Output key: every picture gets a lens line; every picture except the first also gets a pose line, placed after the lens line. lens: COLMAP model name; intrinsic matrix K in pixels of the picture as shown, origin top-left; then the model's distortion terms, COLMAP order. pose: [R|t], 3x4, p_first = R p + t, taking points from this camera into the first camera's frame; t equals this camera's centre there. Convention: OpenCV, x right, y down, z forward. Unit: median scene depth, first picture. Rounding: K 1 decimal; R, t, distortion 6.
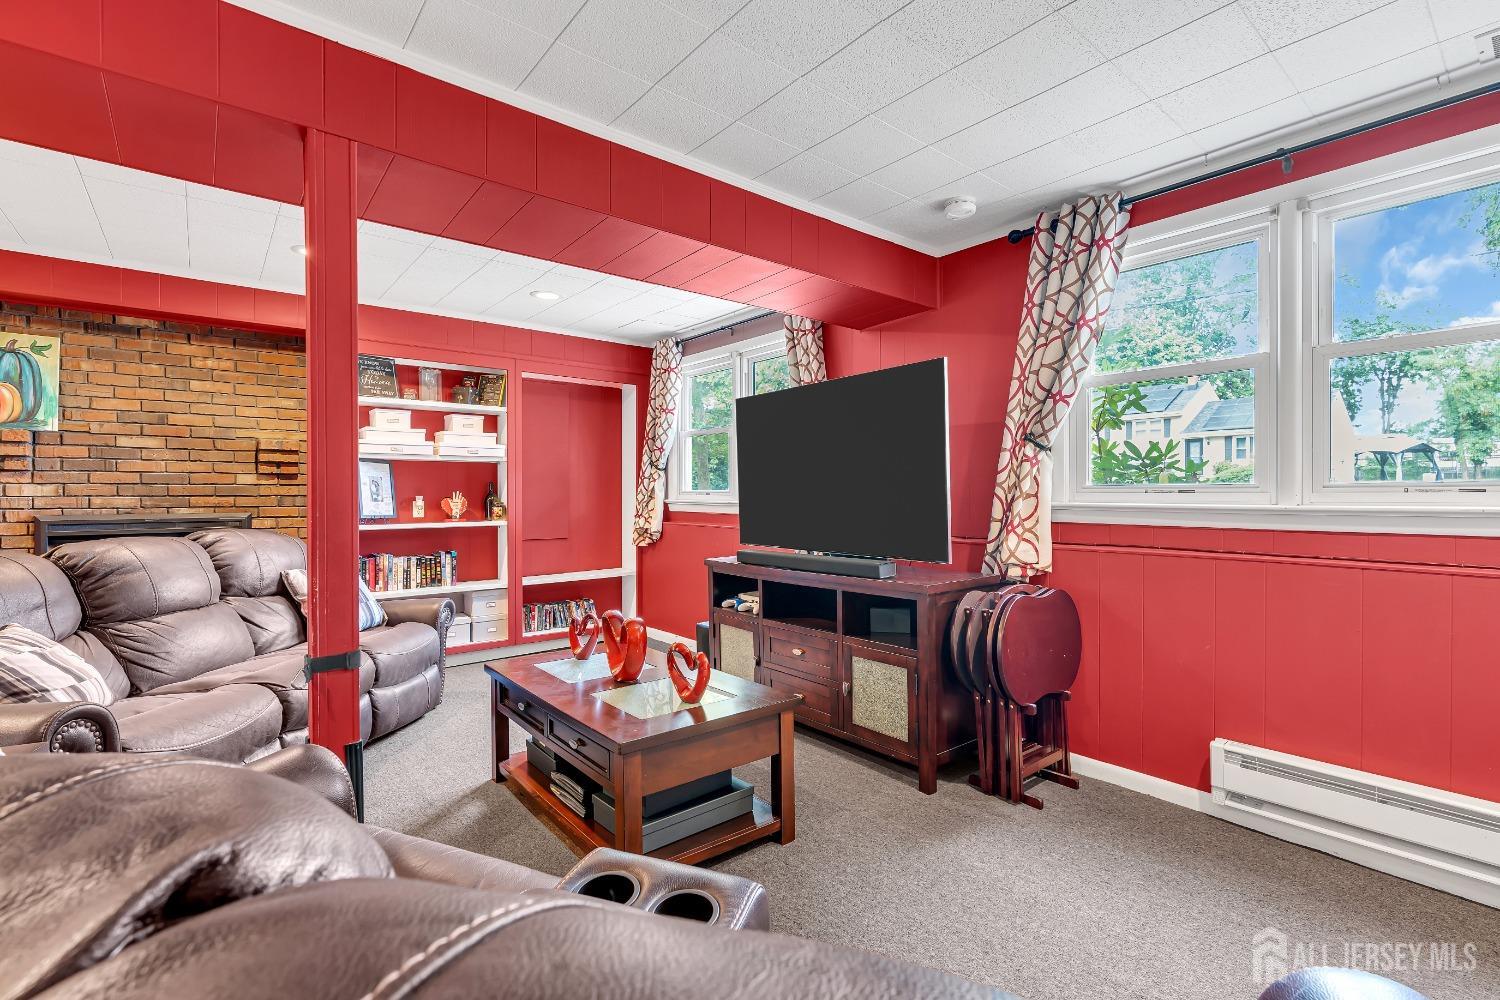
lens RADIAL K [[680.9, 0, 762.4], [0, 680.9, 496.5], [0, 0, 1]] dist [-0.011826, 0.003316]
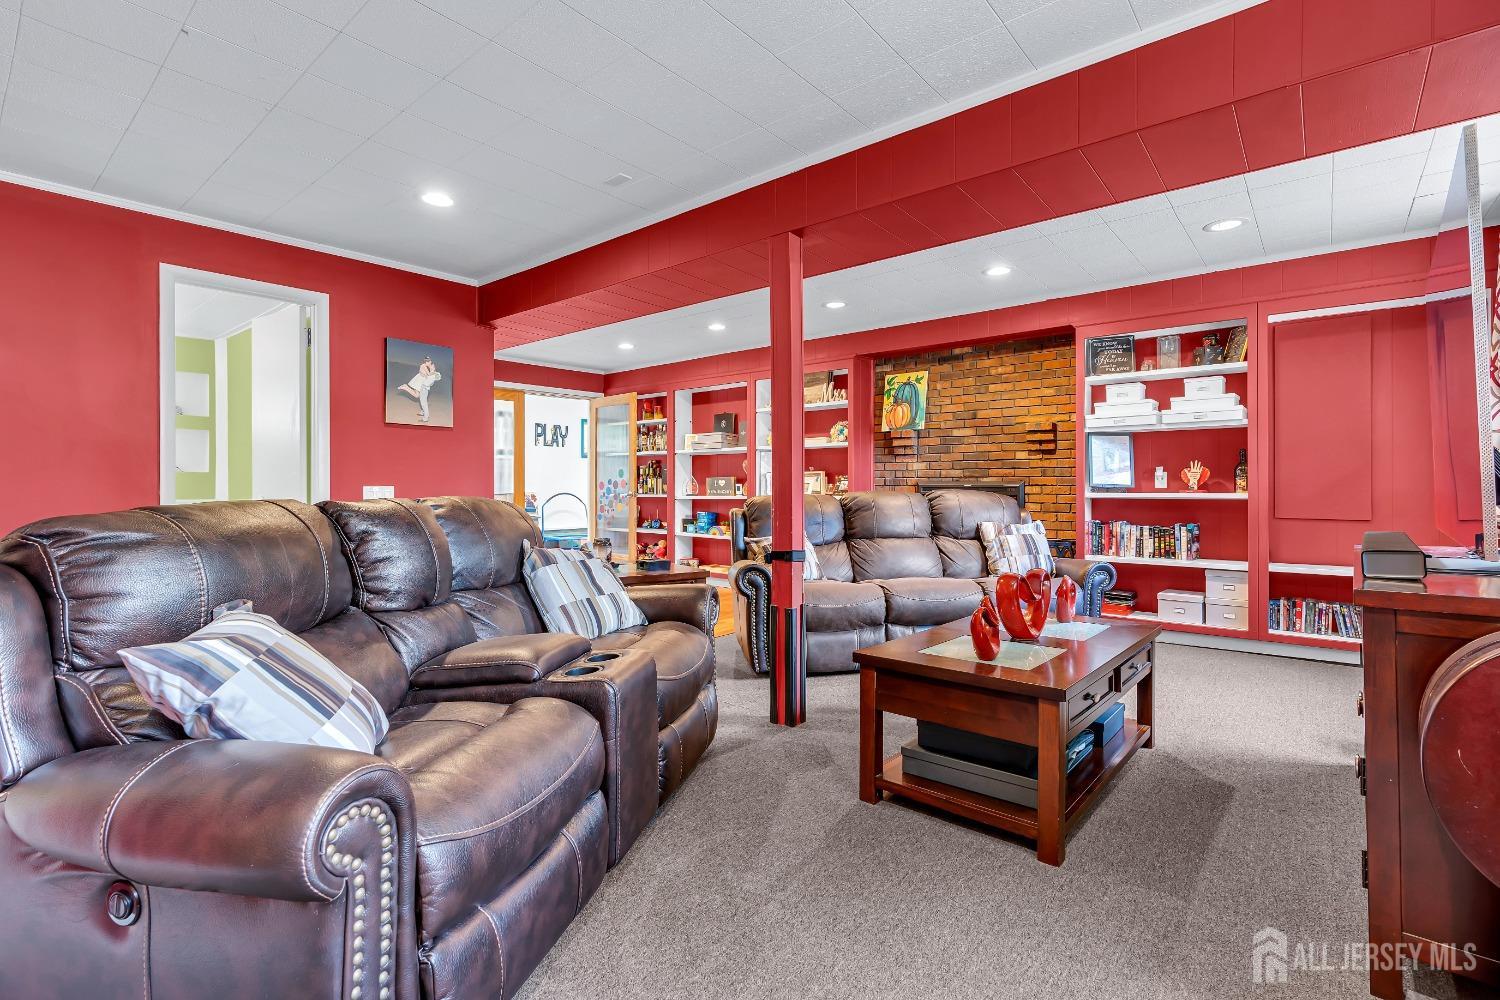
lens RADIAL K [[680.9, 0, 764.0], [0, 680.9, 484.8], [0, 0, 1]] dist [-0.011826, 0.003316]
pose [[0.183757, 0.002491, -0.982968, 0.424092], [-0.001649, 0.999996, 0.002226, 0.029147], [0.982970, 0.001212, 0.183761, 0.285472]]
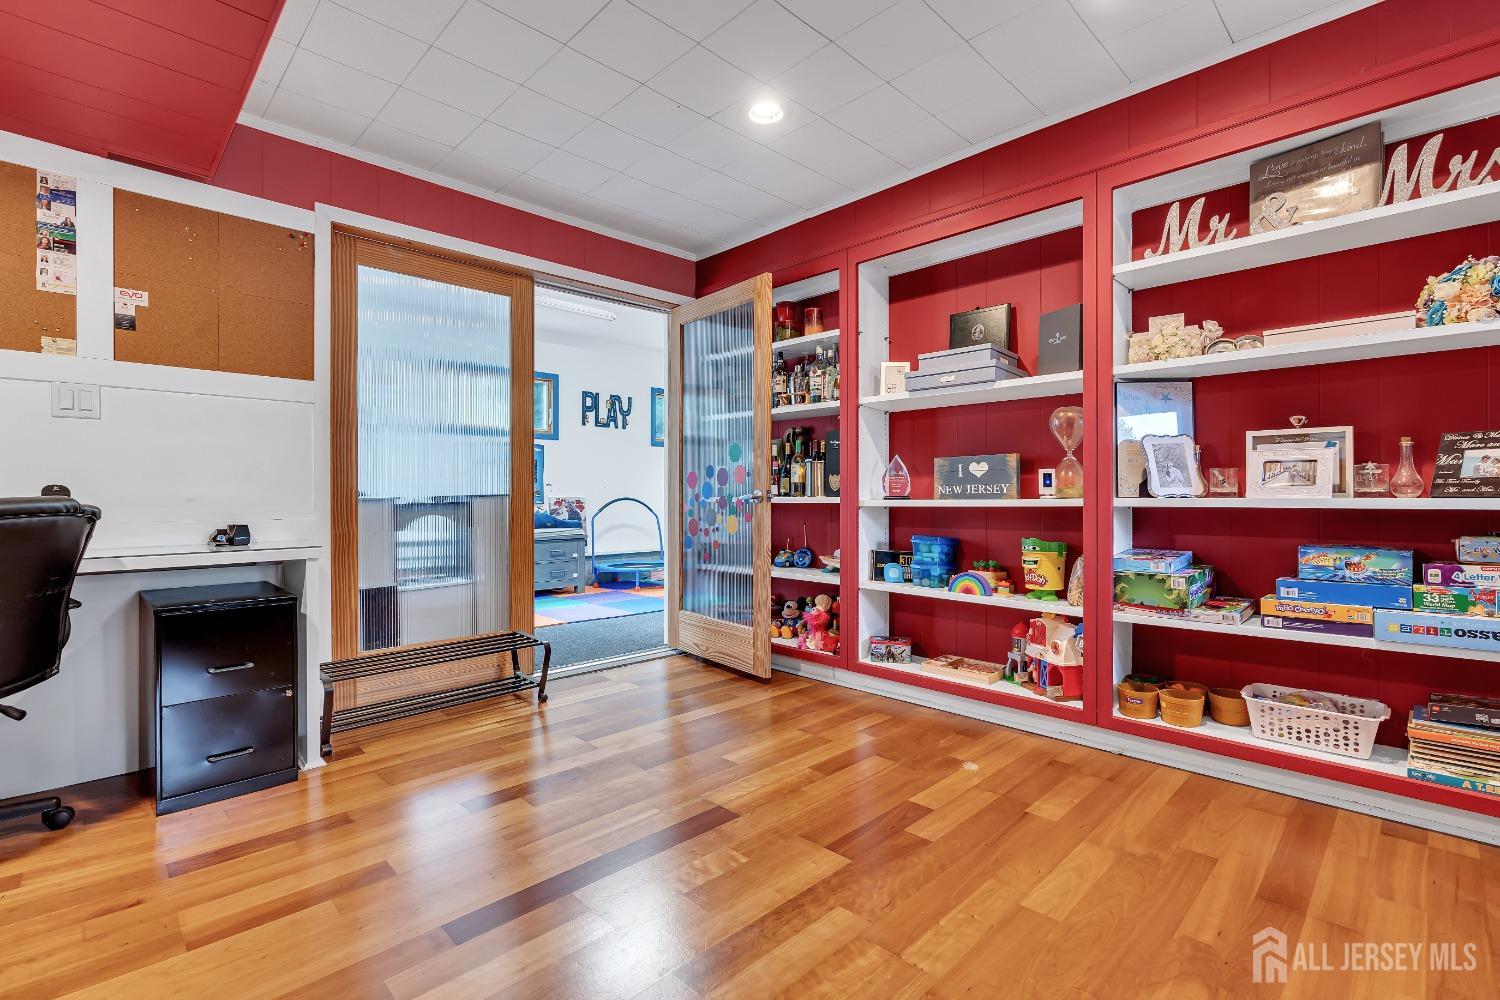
lens RADIAL K [[680.9, 0, 770.7], [0, 680.9, 492.9], [0, 0, 1]] dist [-0.011826, 0.003316]
pose [[0.097406, 0.000992, -0.995244, -0.619956], [-0.002538, 0.999997, 0.000749, 0.054559], [0.995242, 0.002453, 0.097408, 0.201734]]
